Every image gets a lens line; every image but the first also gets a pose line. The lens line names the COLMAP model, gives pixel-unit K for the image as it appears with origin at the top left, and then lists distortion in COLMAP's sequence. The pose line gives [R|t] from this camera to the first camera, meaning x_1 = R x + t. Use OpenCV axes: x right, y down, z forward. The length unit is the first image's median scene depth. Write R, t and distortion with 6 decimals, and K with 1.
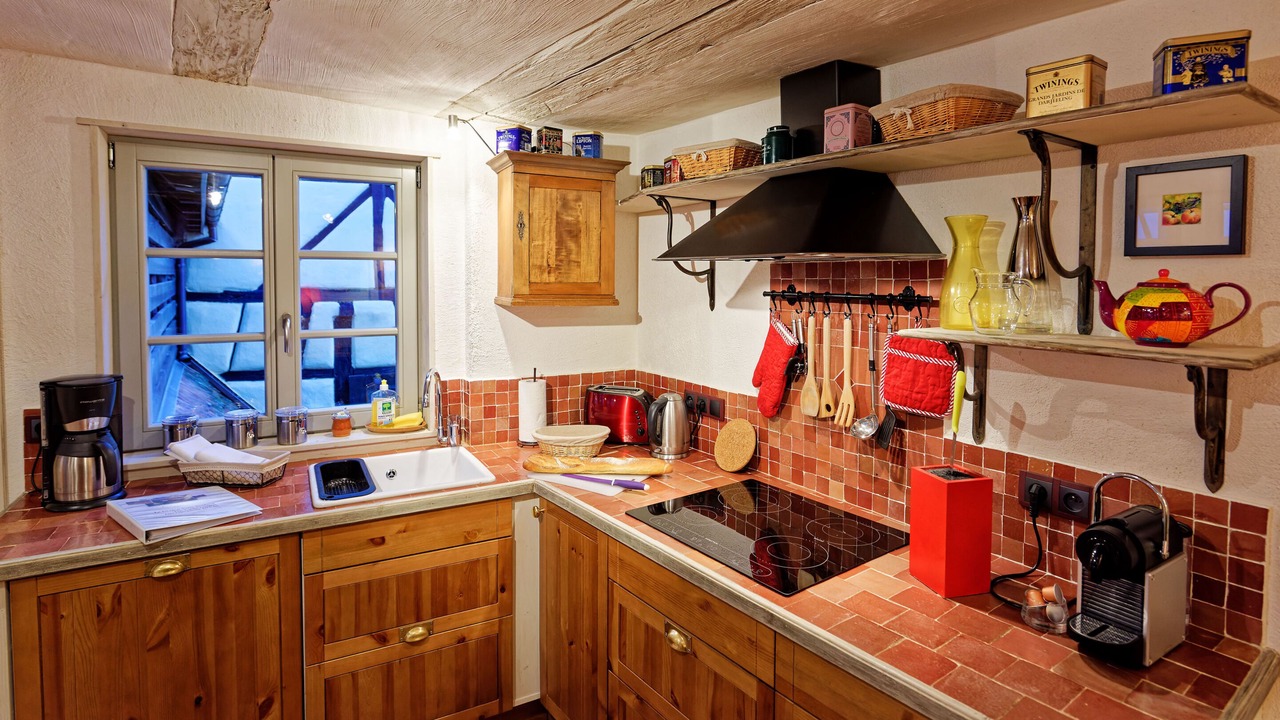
lens RADIAL K [[651.9, 0, 626.3], [0, 651.9, 294.6], [0, 0, 1]] dist [-0.011275, 0.001394]
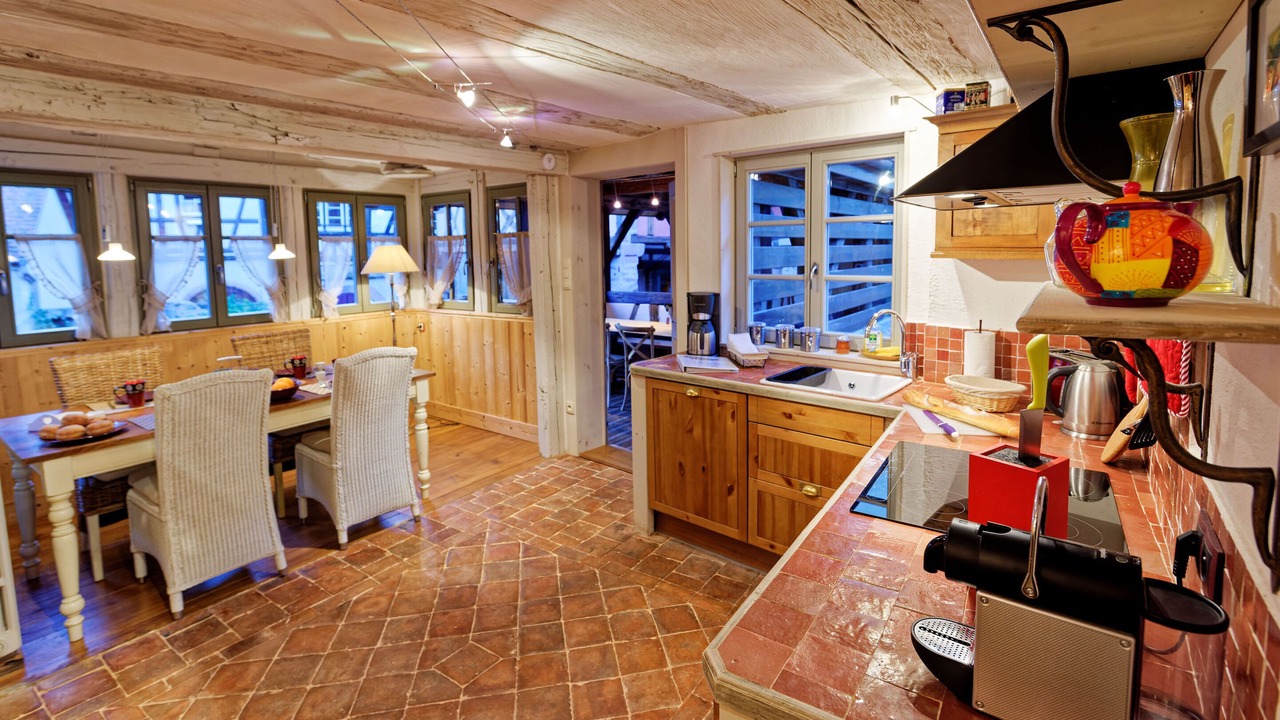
lens RADIAL K [[581.4, 0, 637.1], [0, 581.4, 297.0], [0, 0, 1]] dist [-0.002274, -0.001116]
pose [[0.343325, 0.069112, -0.936670, 0.785452], [-0.012298, 0.997534, 0.069095, 0.029154], [0.939136, -0.012202, 0.343328, 0.259201]]
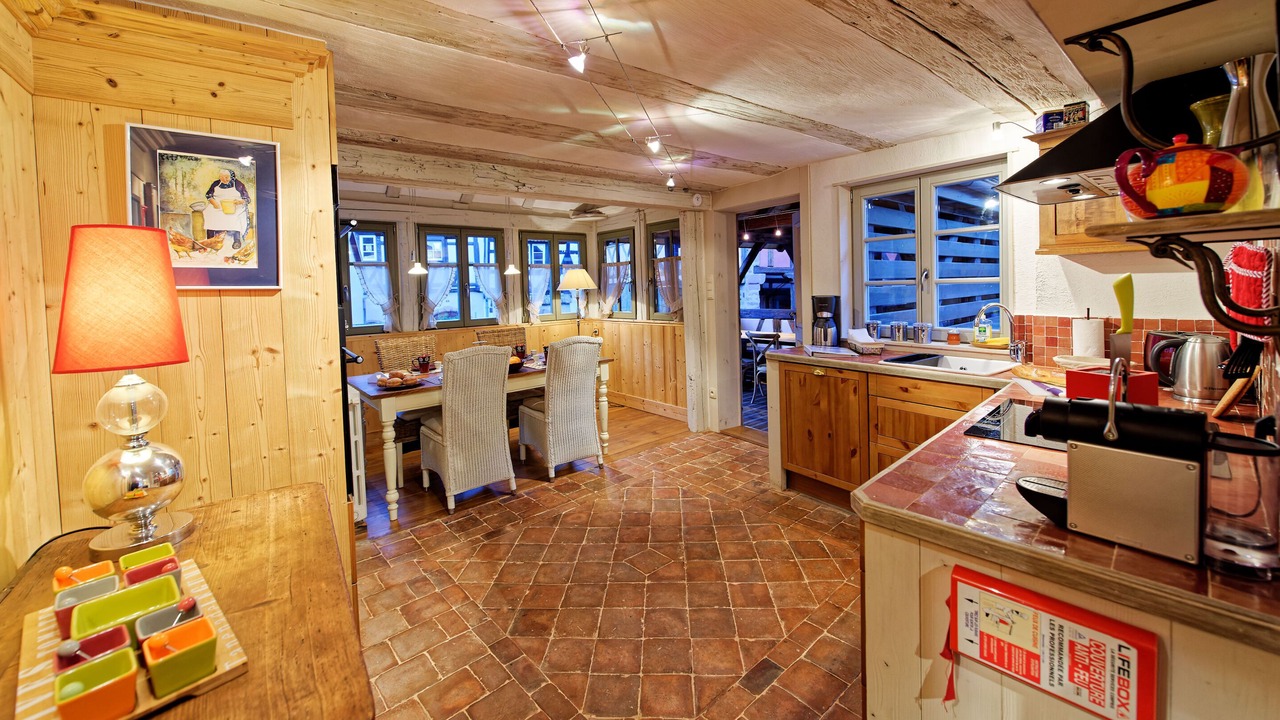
lens RADIAL K [[482.2, 0, 645.1], [0, 482.2, 297.2], [0, 0, 1]] dist [-0.003132, -0.000349]
pose [[0.123677, 0.017836, -0.992162, 0.915405], [-0.003627, 0.999840, 0.017522, 0.119469], [0.992316, 0.001432, 0.123722, 0.151336]]
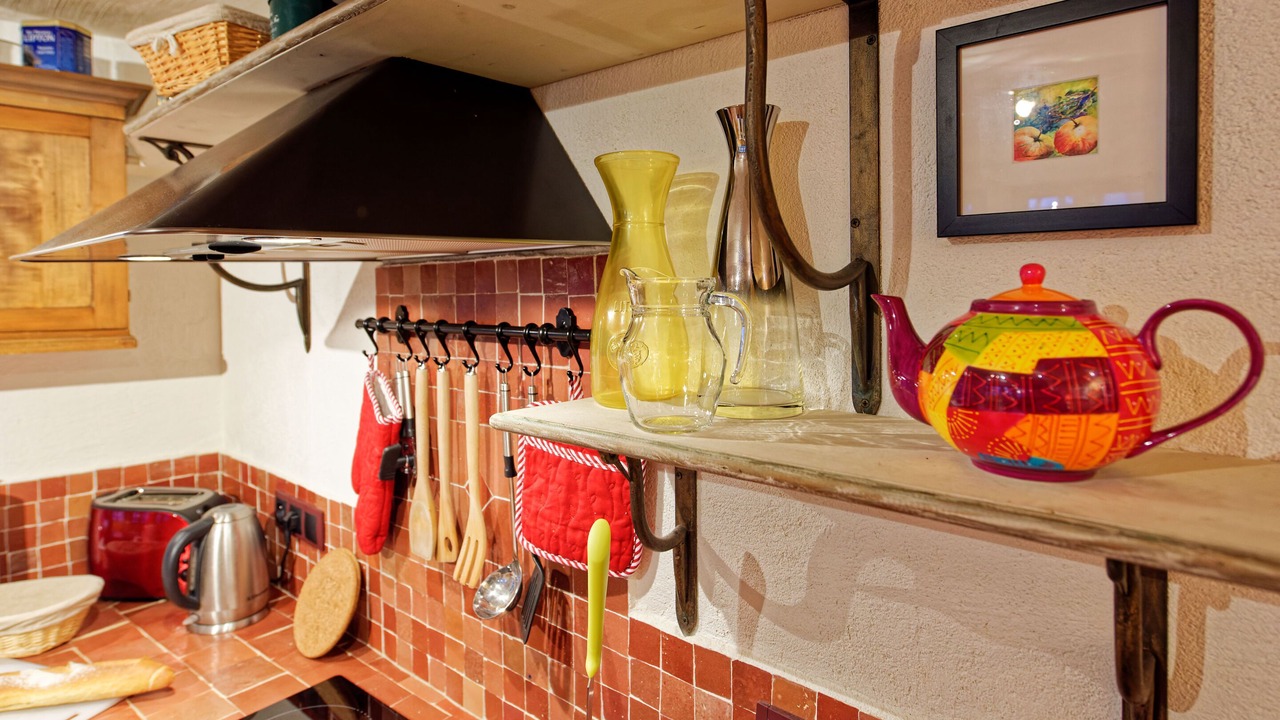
lens RADIAL K [[730.6, 0, 632.2], [0, 730.6, 291.9], [0, 0, 1]] dist [-0.002059, -0.000592]
pose [[0.965172, -0.018226, 0.260980, 0.334251], [0.023468, 0.999580, -0.016980, -0.014509], [-0.260561, 0.022514, 0.965195, 0.439442]]
